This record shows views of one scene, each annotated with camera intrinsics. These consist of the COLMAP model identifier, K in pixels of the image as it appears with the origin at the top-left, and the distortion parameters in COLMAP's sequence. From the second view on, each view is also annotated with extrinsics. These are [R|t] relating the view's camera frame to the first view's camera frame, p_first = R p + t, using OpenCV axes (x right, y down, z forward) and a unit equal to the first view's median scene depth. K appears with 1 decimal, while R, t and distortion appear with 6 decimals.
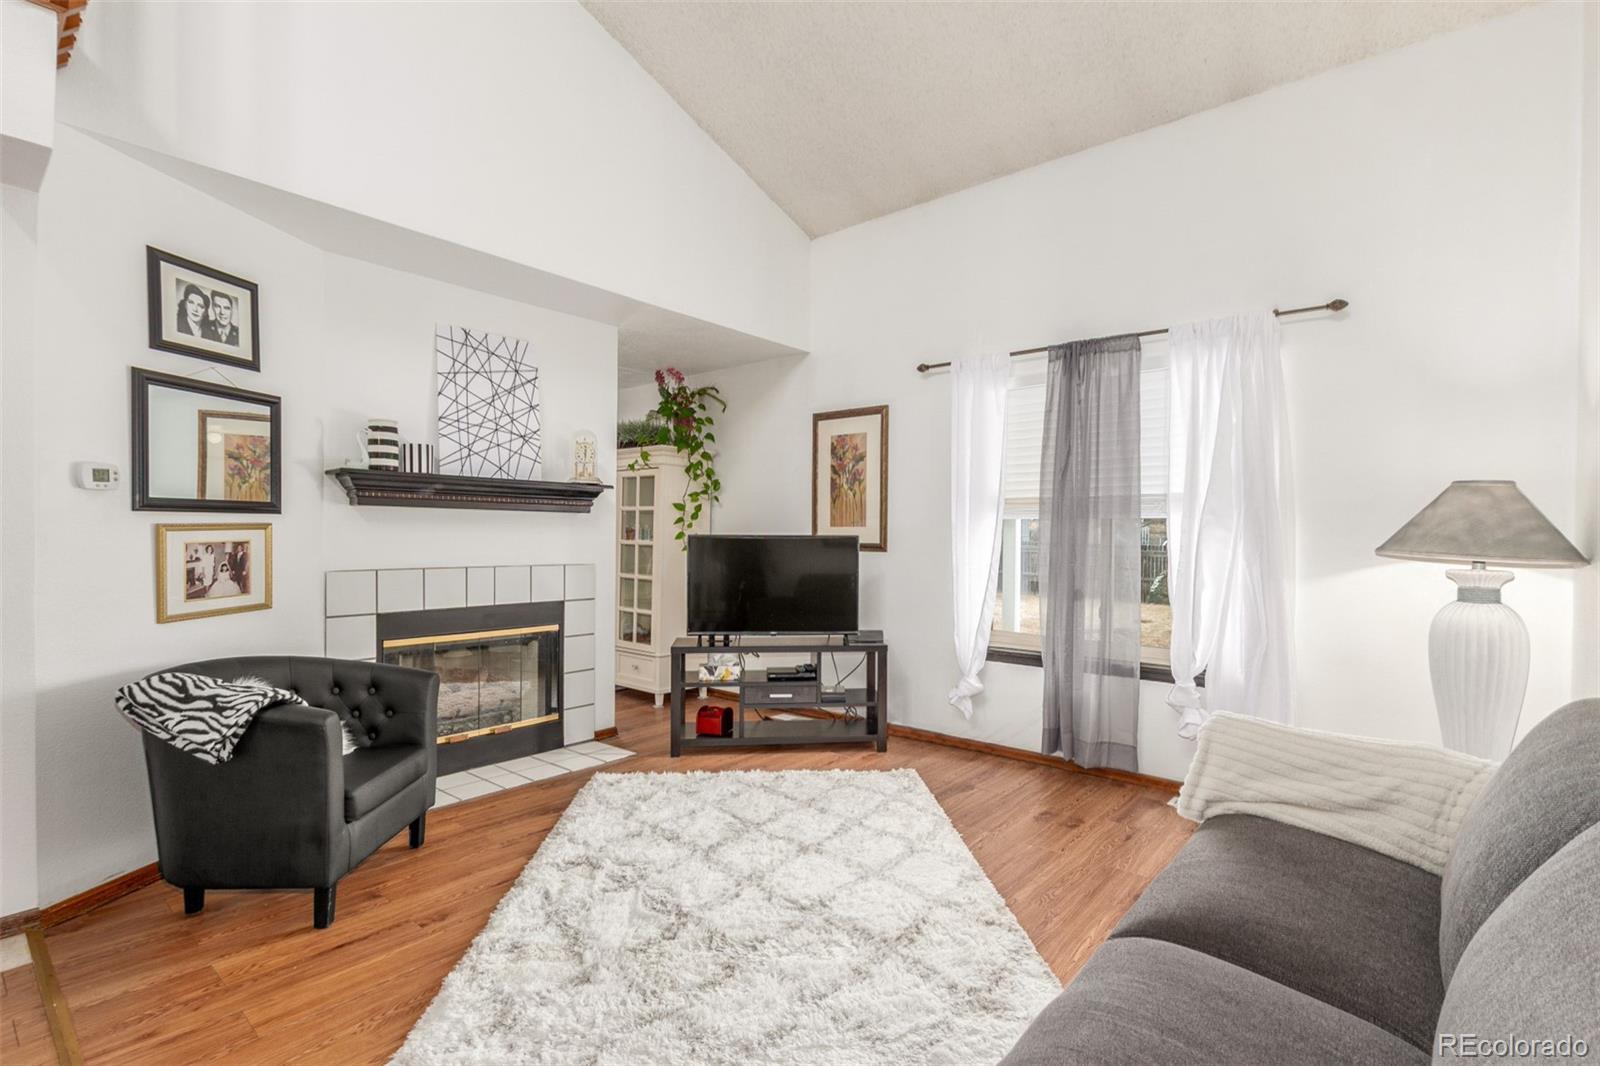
lens RADIAL K [[740.2, 0, 803.3], [0, 740.2, 538.3], [0, 0, 1]] dist [0.015640, -0.003785]
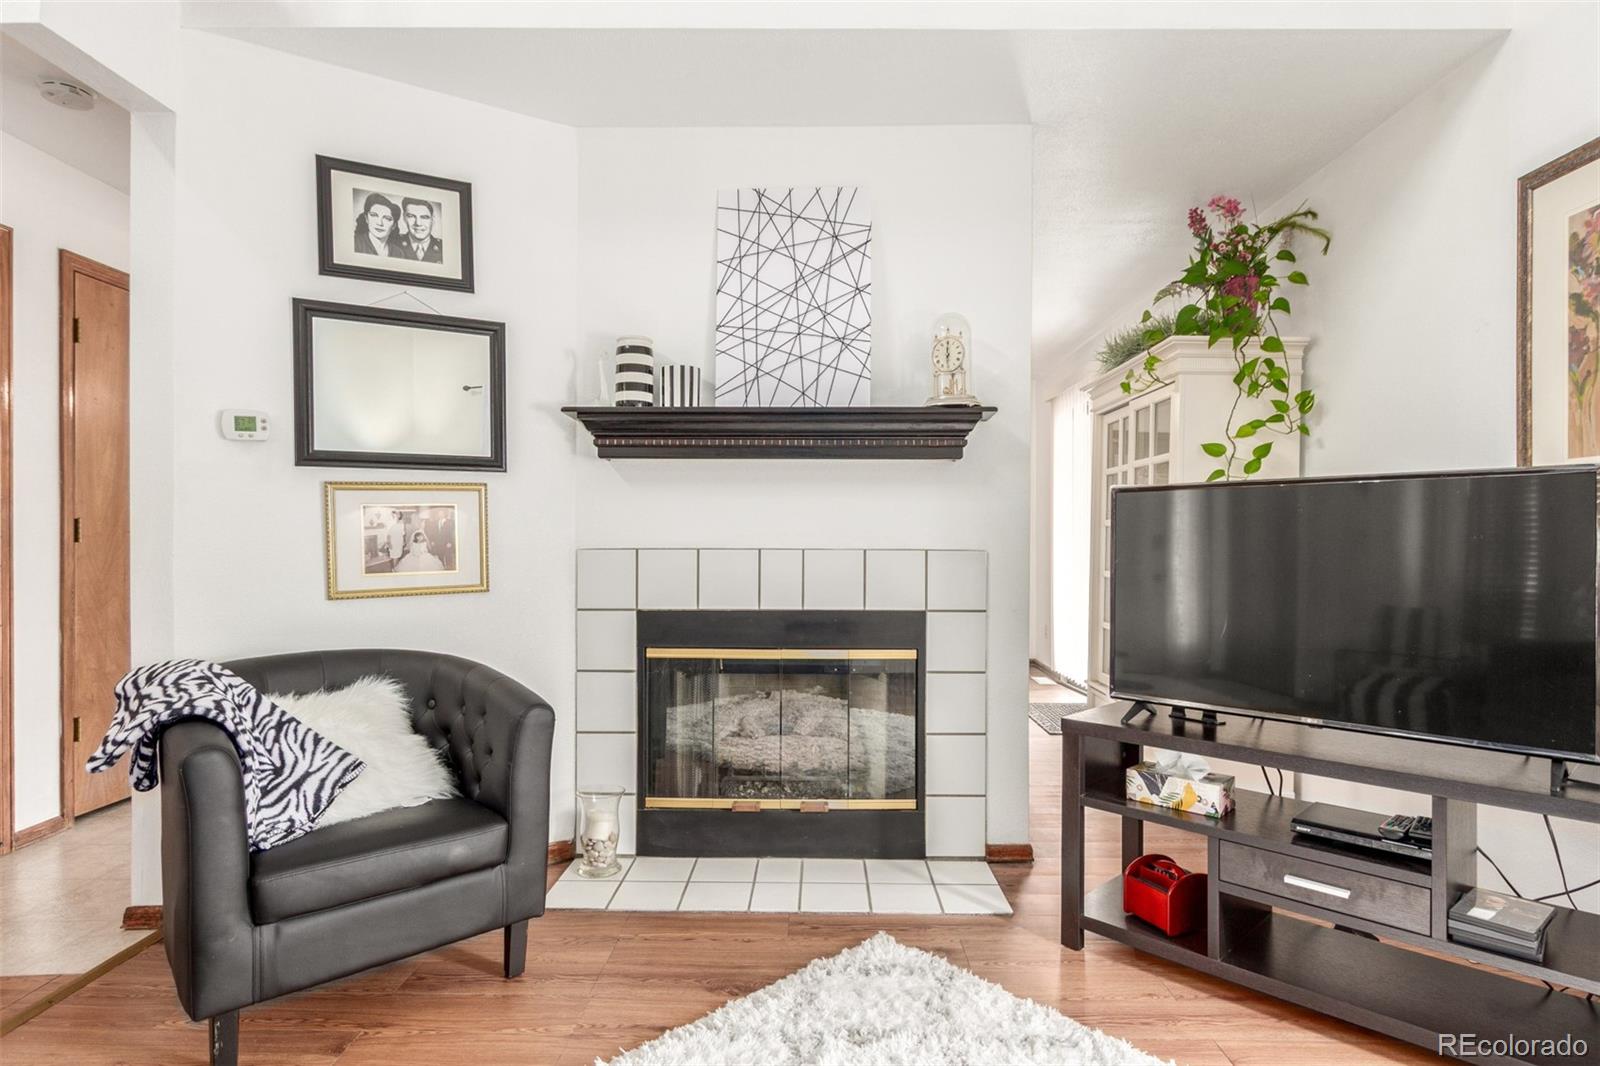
lens RADIAL K [[851.6, 0, 809.8], [0, 851.6, 540.0], [0, 0, 1]] dist [0.004018, 0.000424]
pose [[0.645020, -0.006110, -0.764141, 0.154125], [-0.000001, 0.999968, -0.007997, 0.037618], [0.764166, 0.005159, 0.644999, 0.553424]]
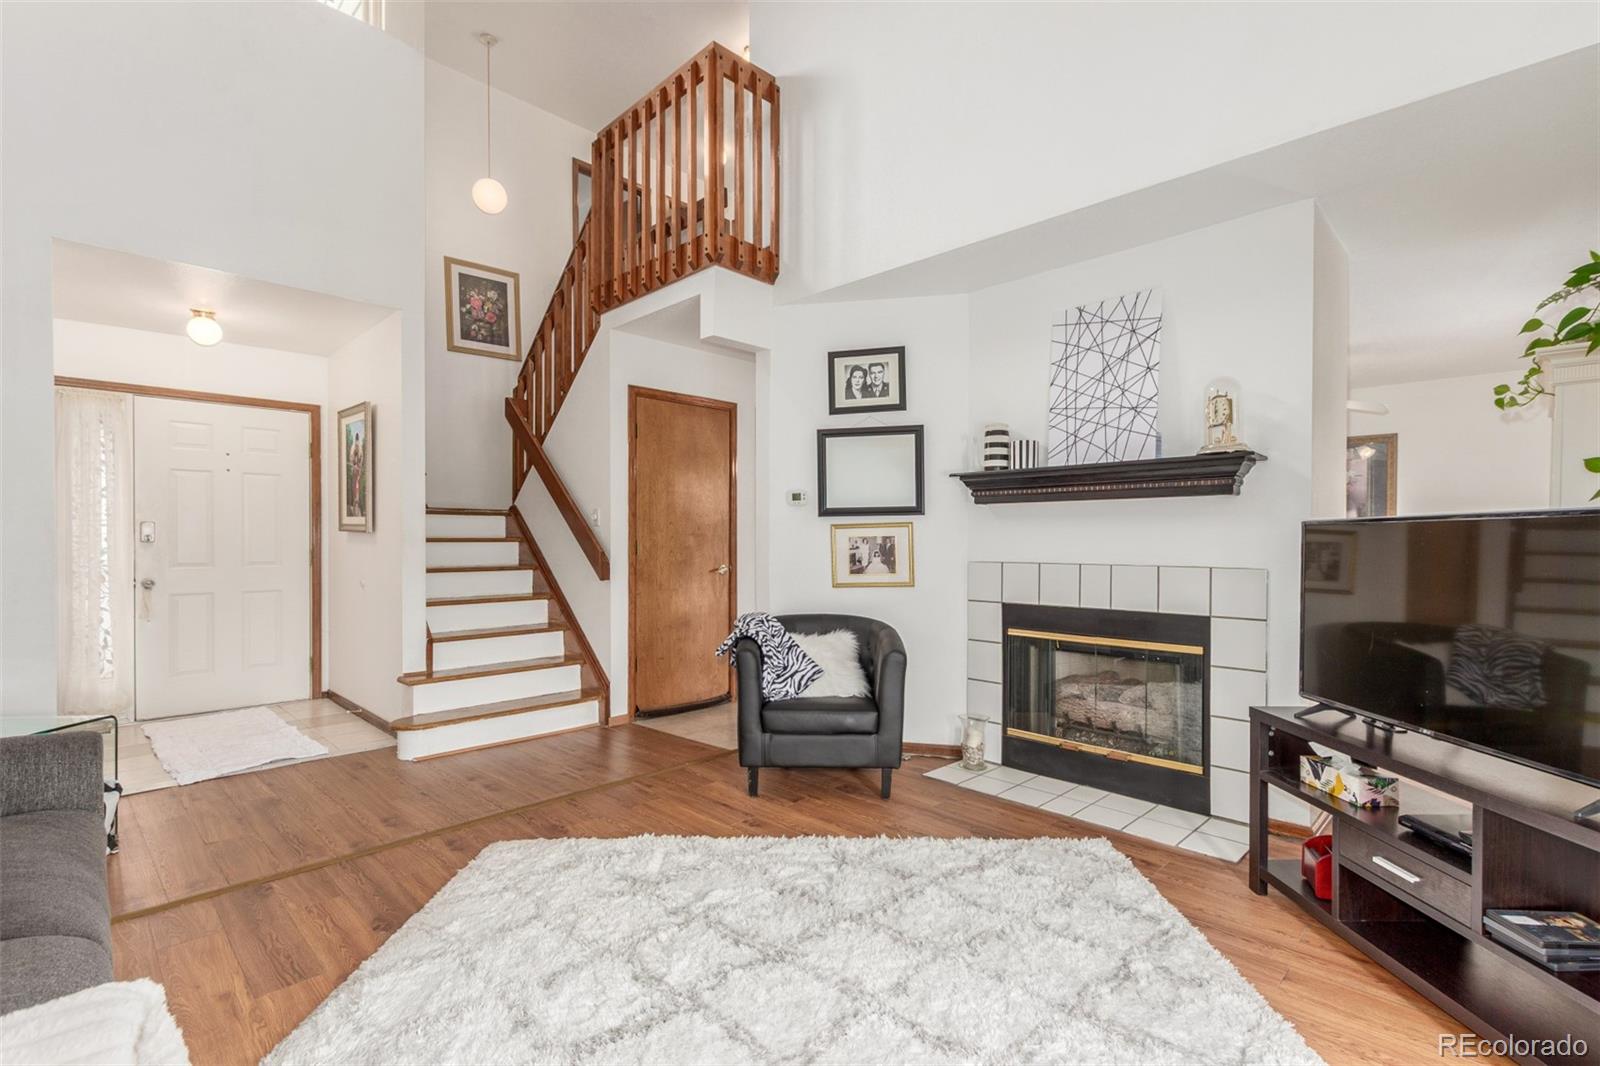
lens RADIAL K [[740.2, 0, 816.4], [0, 740.2, 540.4], [0, 0, 1]] dist [0.015640, -0.003785]
pose [[-0.059103, -0.006963, -0.998228, 0.491132], [-0.003613, 0.999971, -0.006761, 0.017254], [0.998245, 0.003207, -0.059126, 0.736294]]
